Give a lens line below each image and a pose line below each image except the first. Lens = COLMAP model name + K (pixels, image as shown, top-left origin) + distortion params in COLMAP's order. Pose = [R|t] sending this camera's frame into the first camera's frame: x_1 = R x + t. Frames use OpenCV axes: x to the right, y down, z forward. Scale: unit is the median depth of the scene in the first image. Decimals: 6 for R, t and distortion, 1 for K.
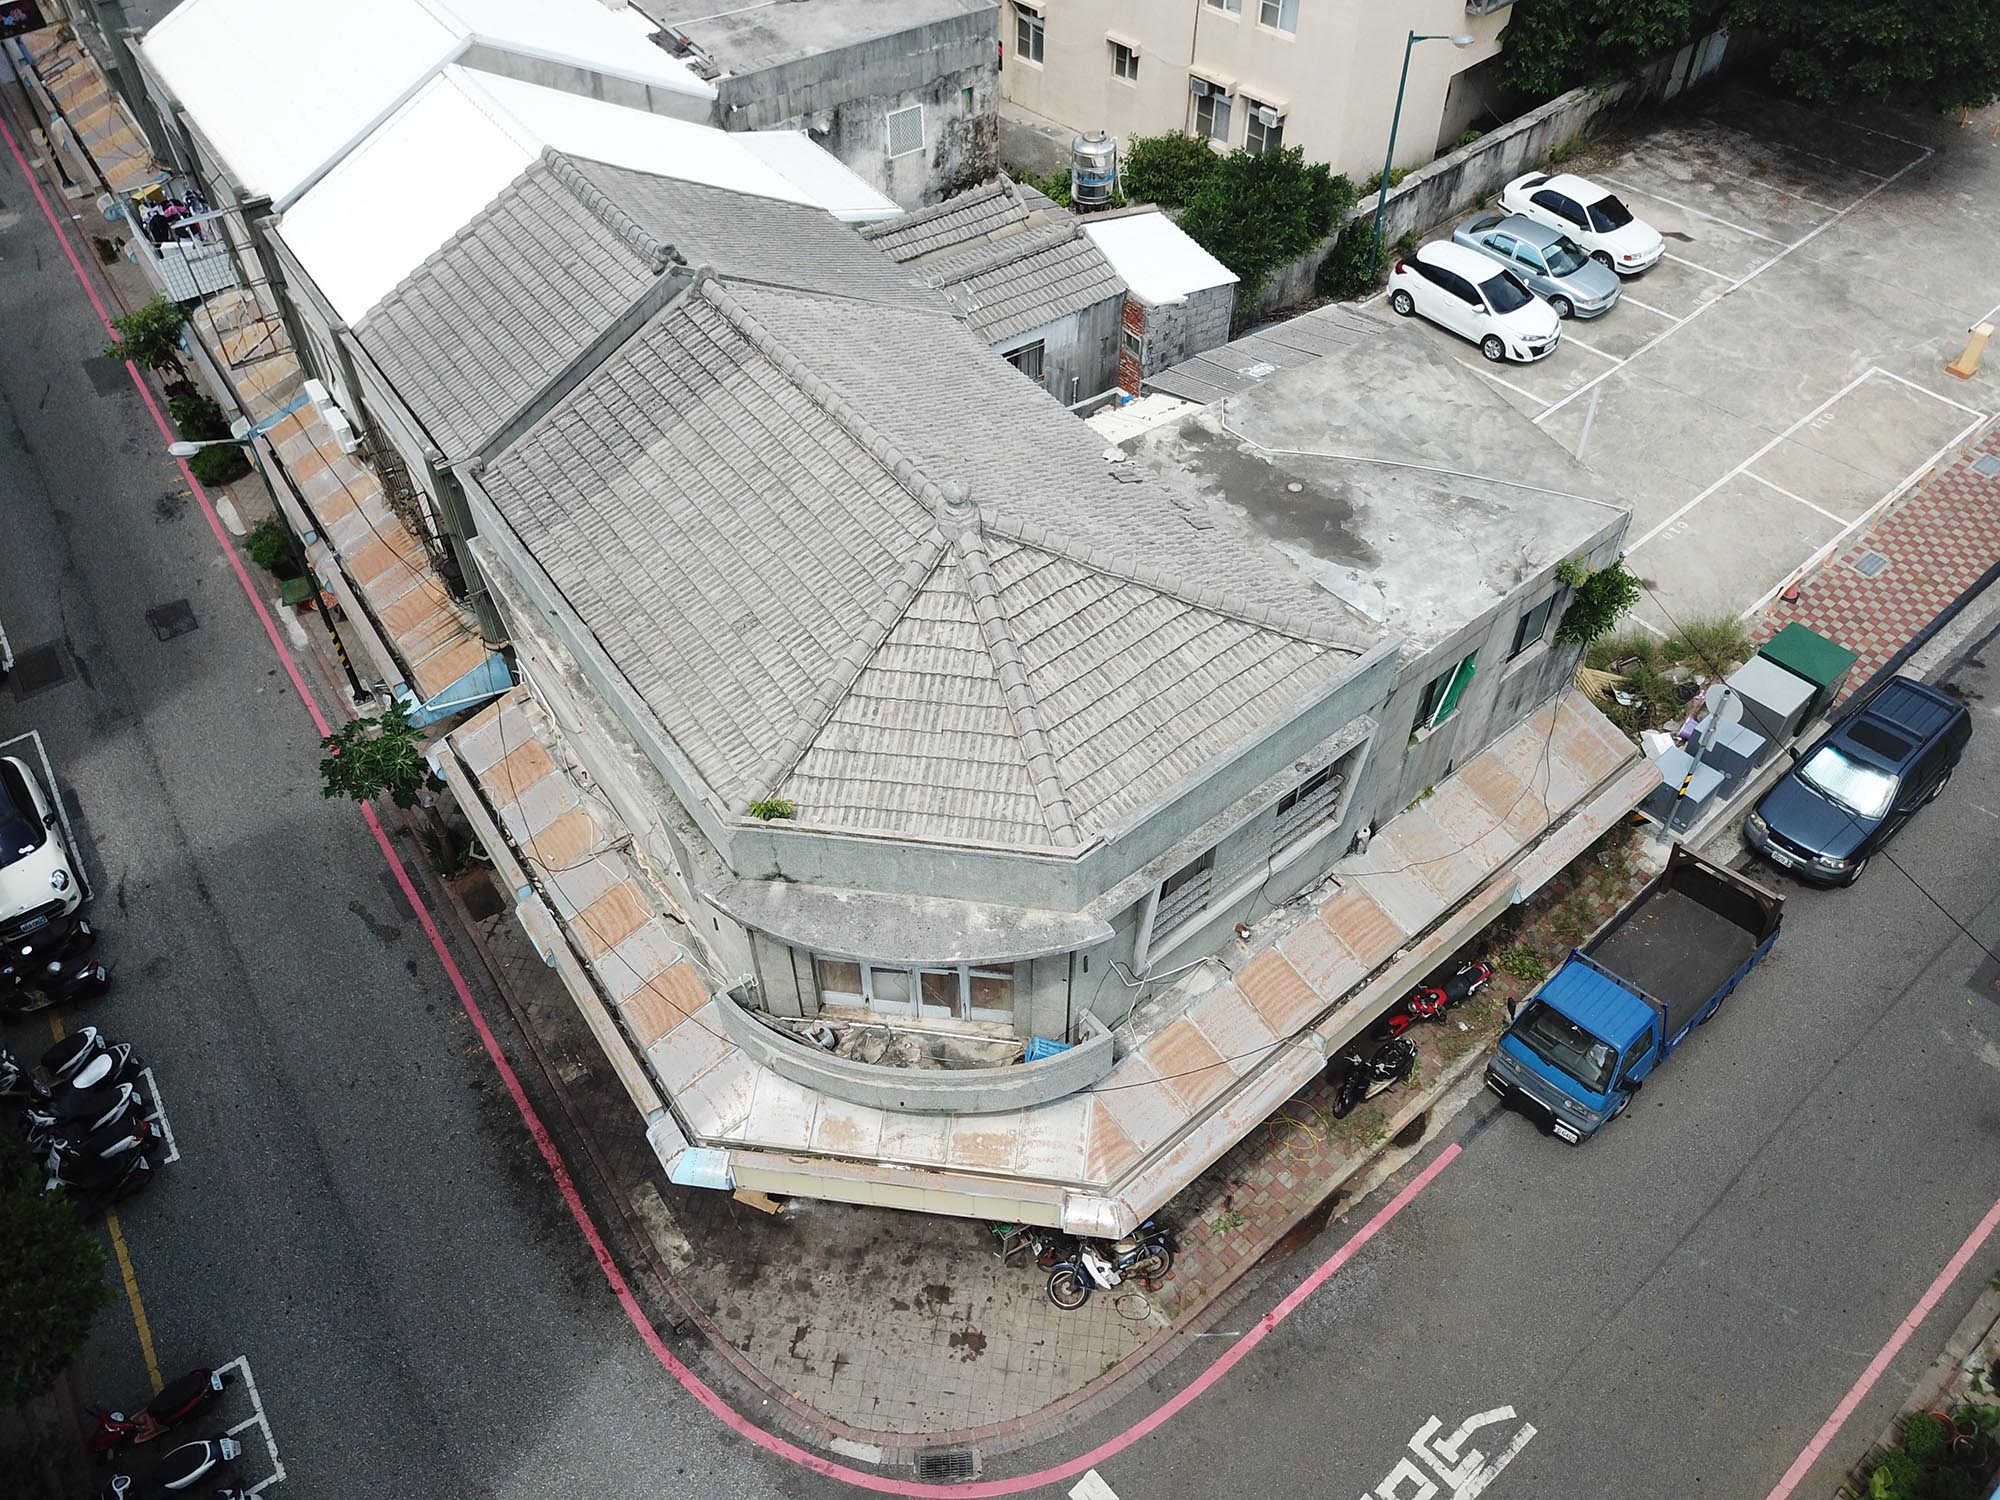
lens RADIAL K [[1541.2, 0, 979.0], [0, 1541.2, 762.7], [0, 0, 1]] dist [0.007025, 0.005117]
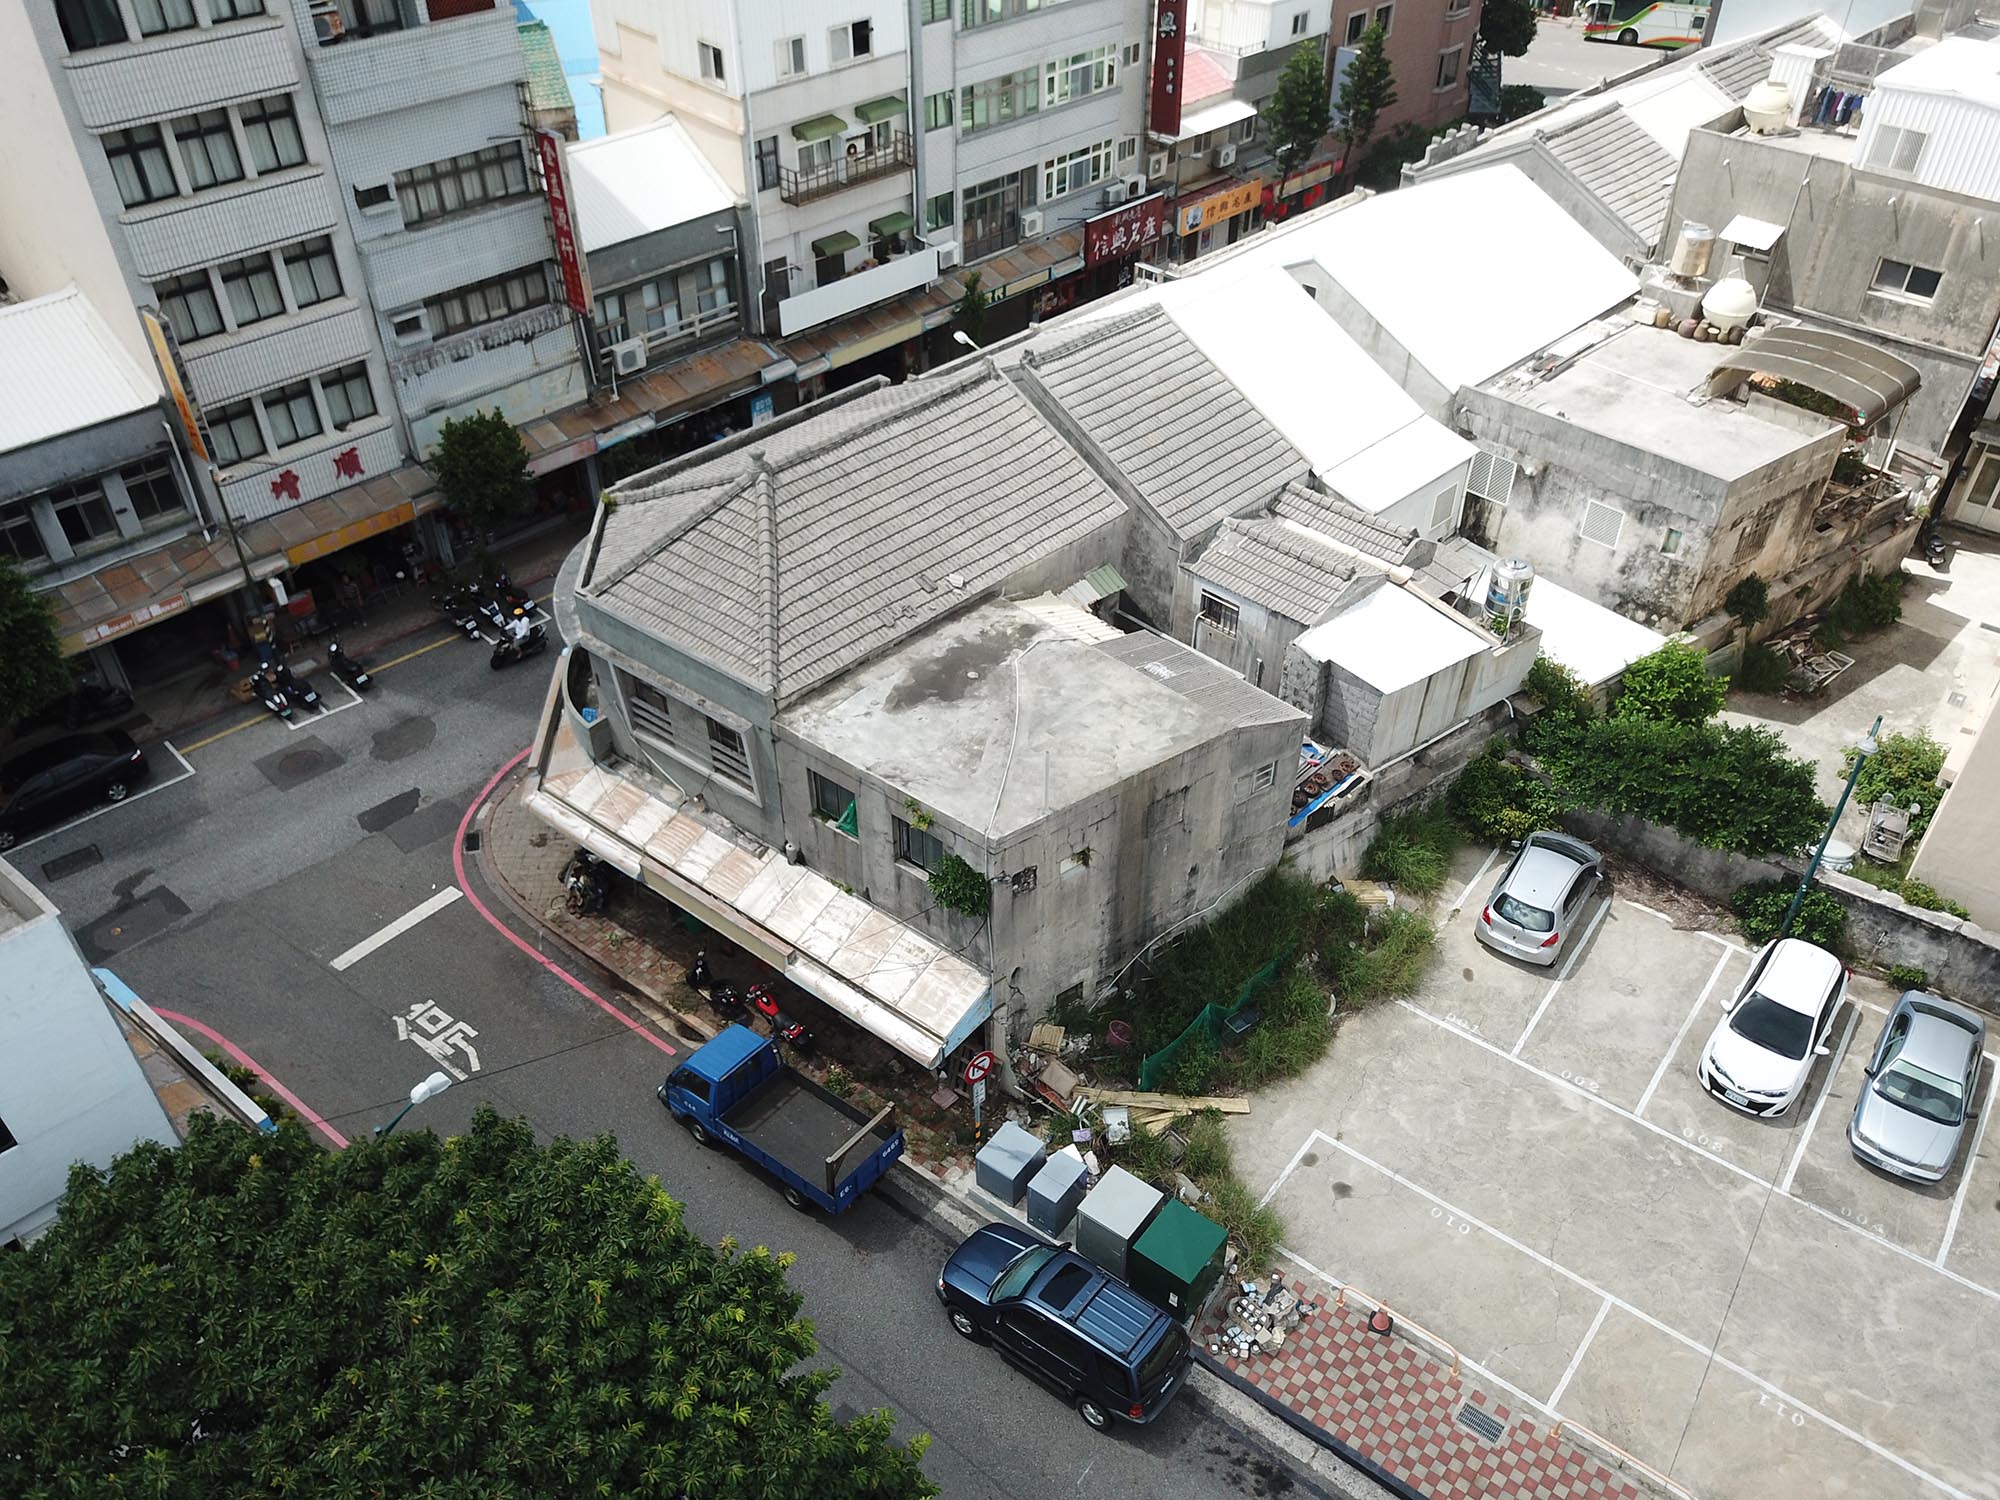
lens RADIAL K [[1541.2, 0, 979.0], [0, 1541.2, 762.7], [0, 0, 1]] dist [0.007025, 0.005117]
pose [[0.187604, 0.635371, -0.749072, 1.189142], [-0.707737, 0.616251, 0.345460, -0.565291], [0.681111, 0.465337, 0.565287, 0.267989]]
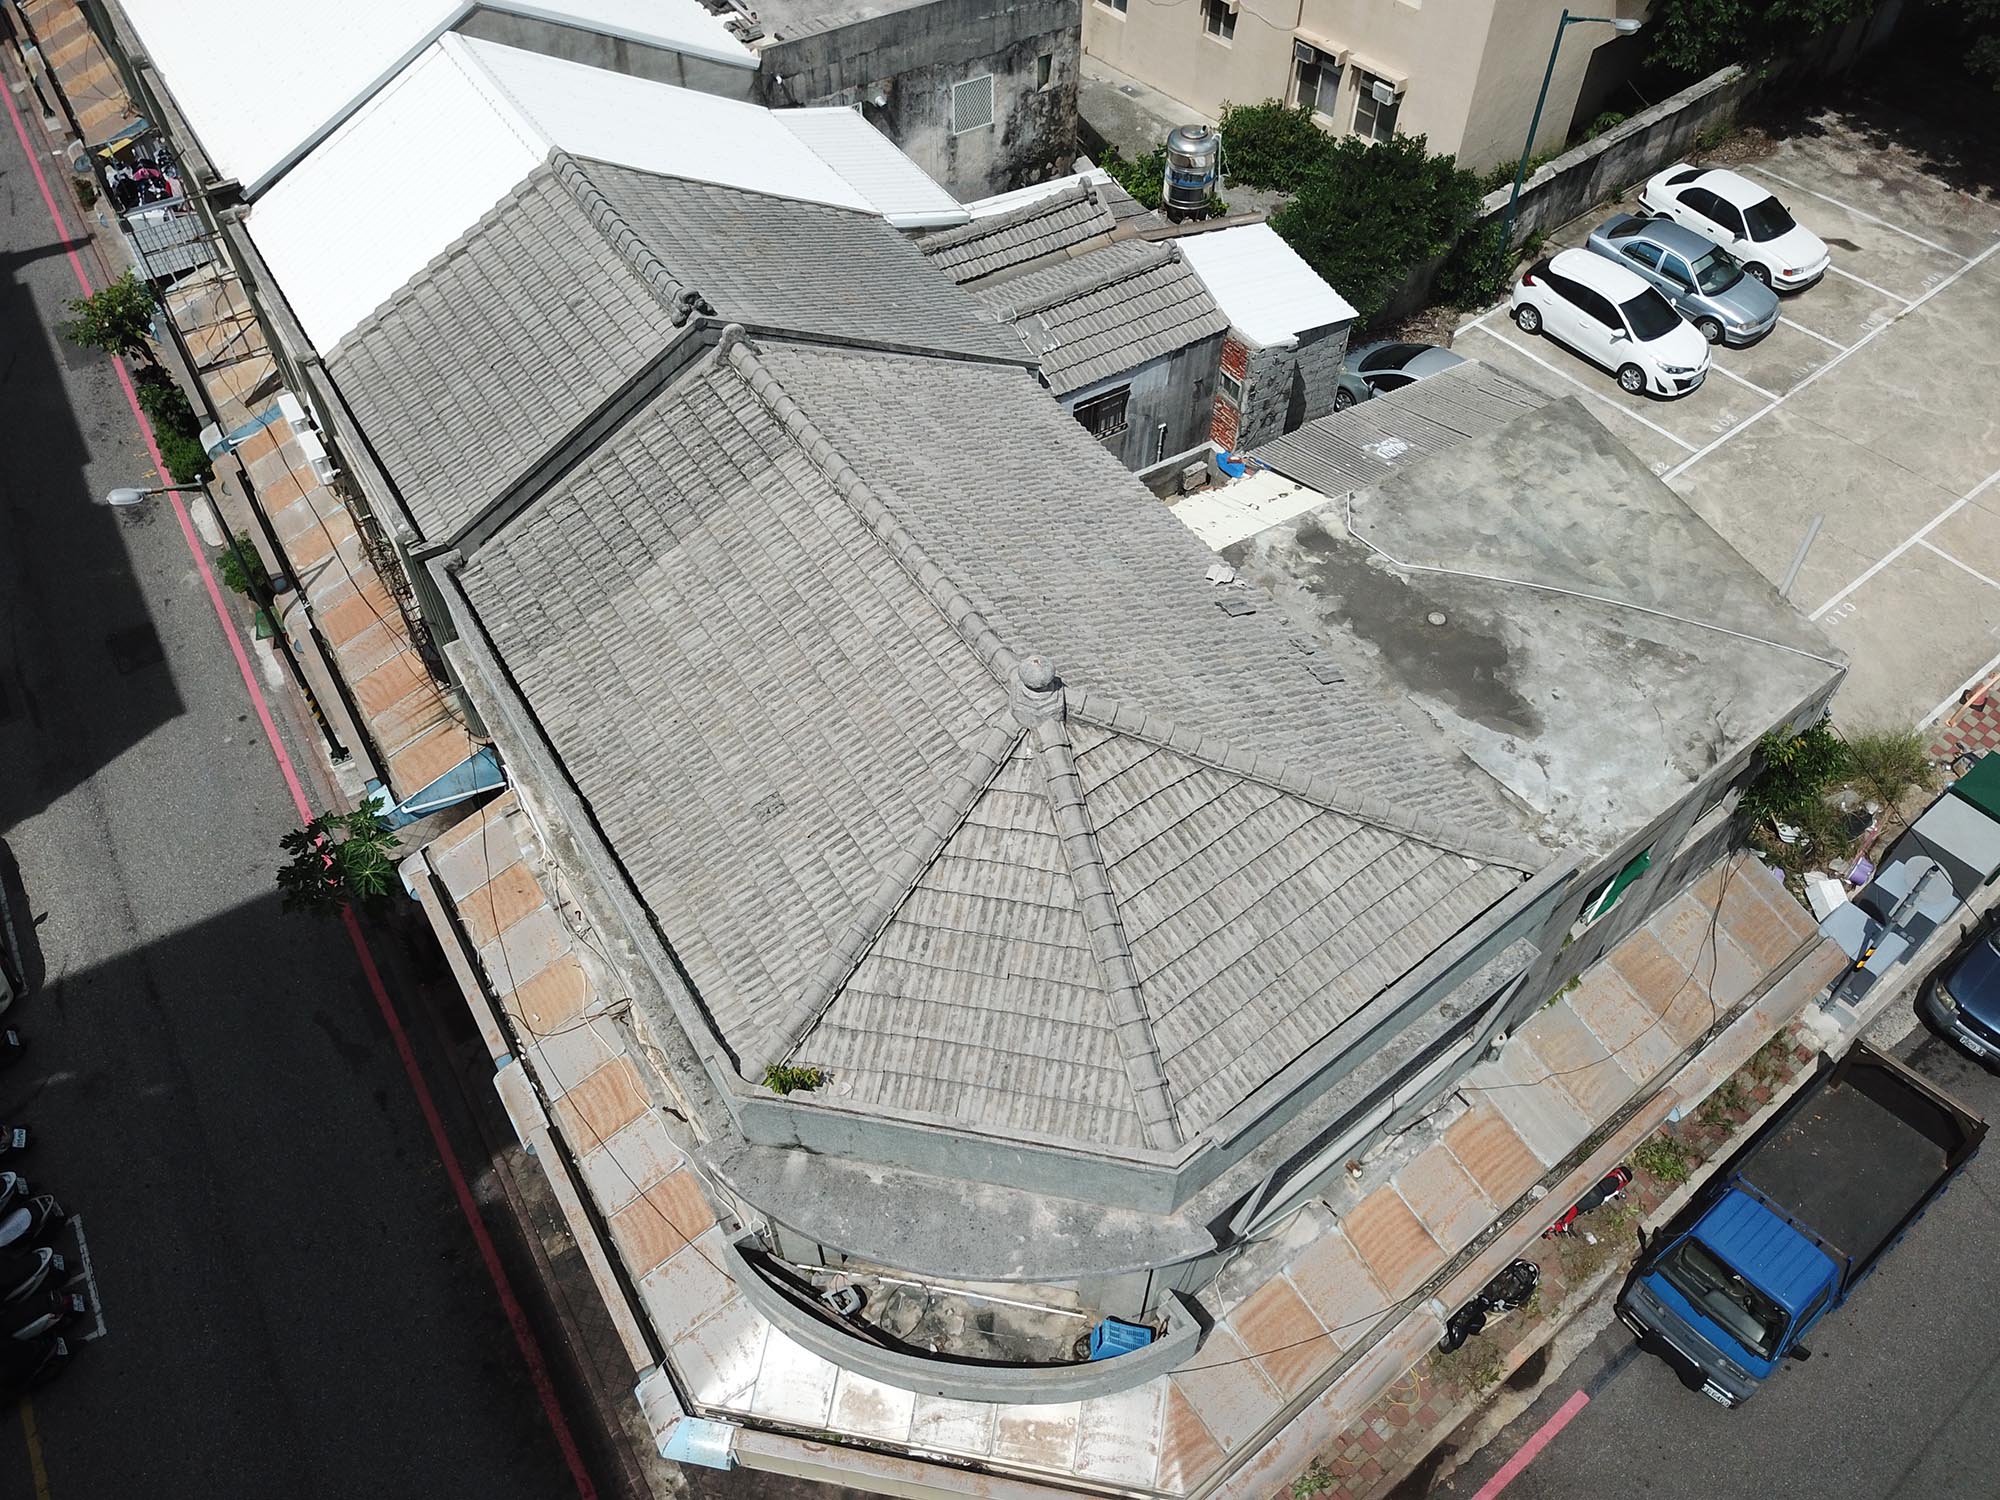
lens RADIAL K [[1541.2, 0, 979.0], [0, 1541.2, 762.7], [0, 0, 1]] dist [0.007025, 0.005117]
pose [[0.999124, 0.038219, -0.017065, -0.022287], [-0.037142, 0.997536, 0.059525, -0.133373], [0.019298, -0.058839, 0.998081, 0.154252]]
